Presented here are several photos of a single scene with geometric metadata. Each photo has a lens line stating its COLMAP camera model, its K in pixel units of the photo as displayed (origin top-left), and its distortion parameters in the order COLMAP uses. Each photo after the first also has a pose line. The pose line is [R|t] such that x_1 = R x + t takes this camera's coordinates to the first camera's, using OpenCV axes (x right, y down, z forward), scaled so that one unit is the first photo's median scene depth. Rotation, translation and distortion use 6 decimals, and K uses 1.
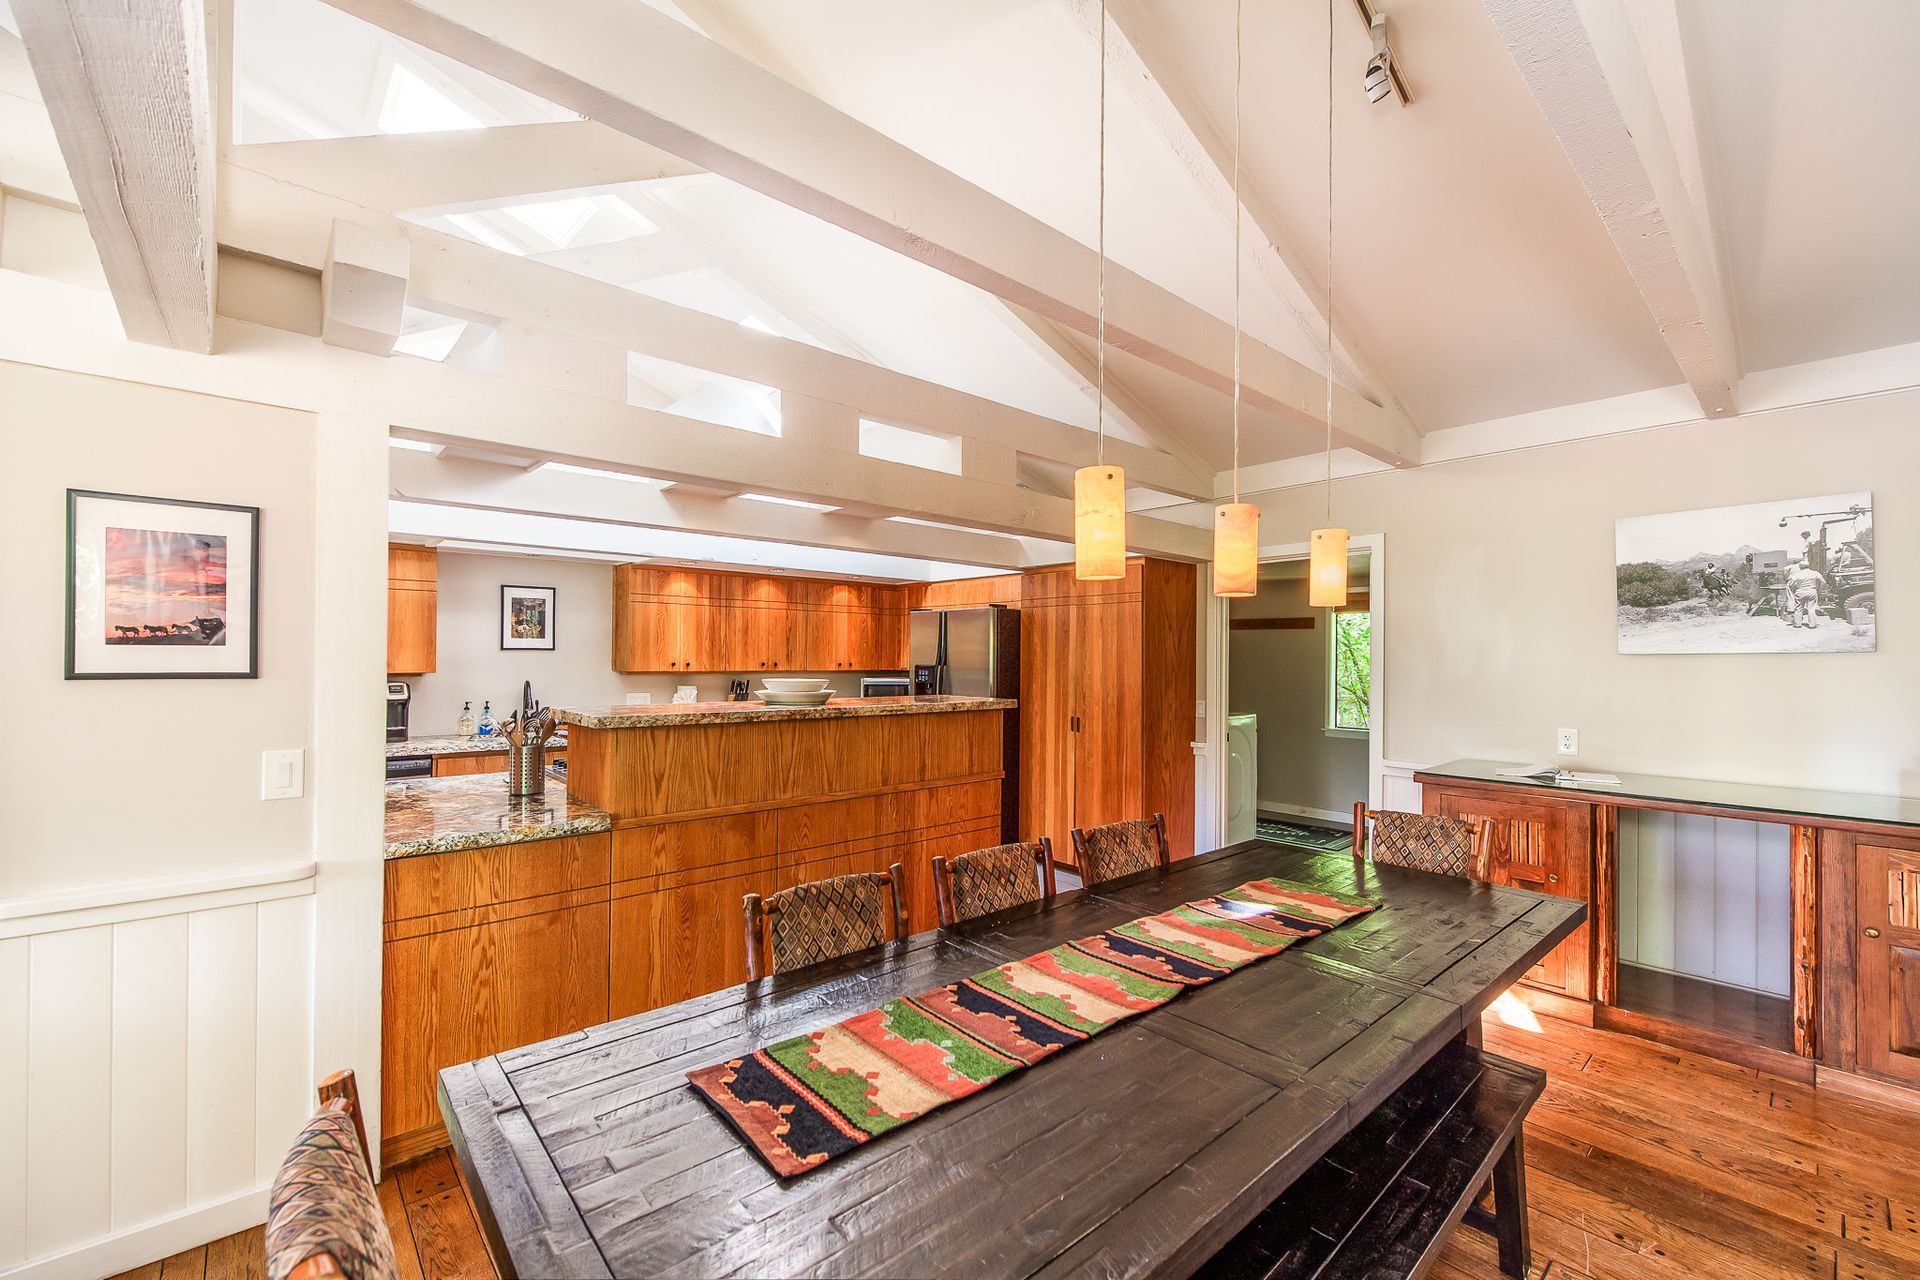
lens RADIAL K [[793.9, 0, 971.5], [0, 793.9, 657.1], [0, 0, 1]] dist [-0.015167, -0.003259]
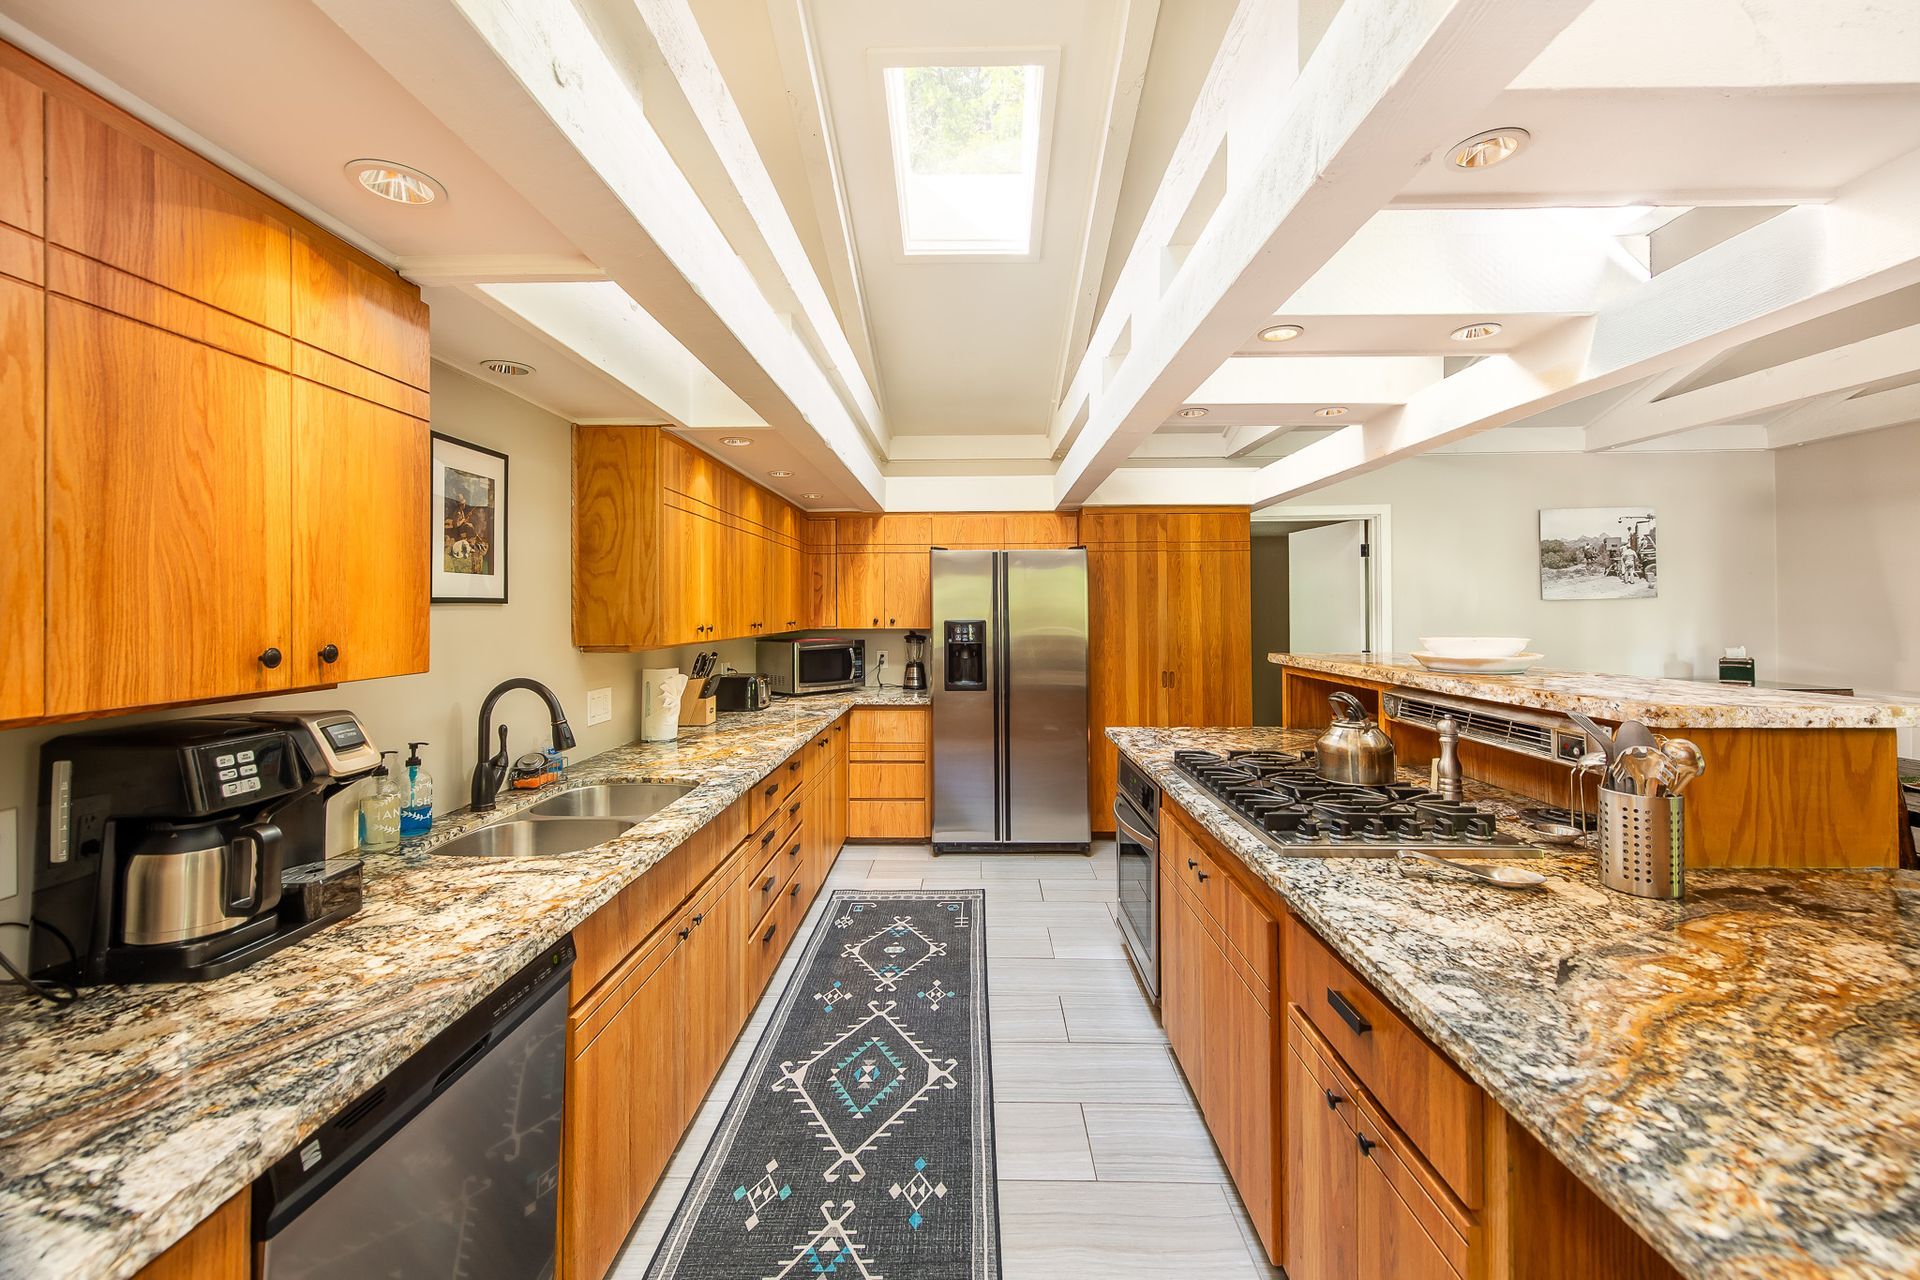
lens RADIAL K [[777.3, 0, 959.3], [0, 777.3, 607.2], [0, 0, 1]] dist [-0.000595, -0.000059]
pose [[0.675424, -0.008870, 0.737376, -0.741014], [0.013058, 0.999915, 0.000067, -0.003399], [-0.737314, 0.009583, 0.675482, 0.592463]]
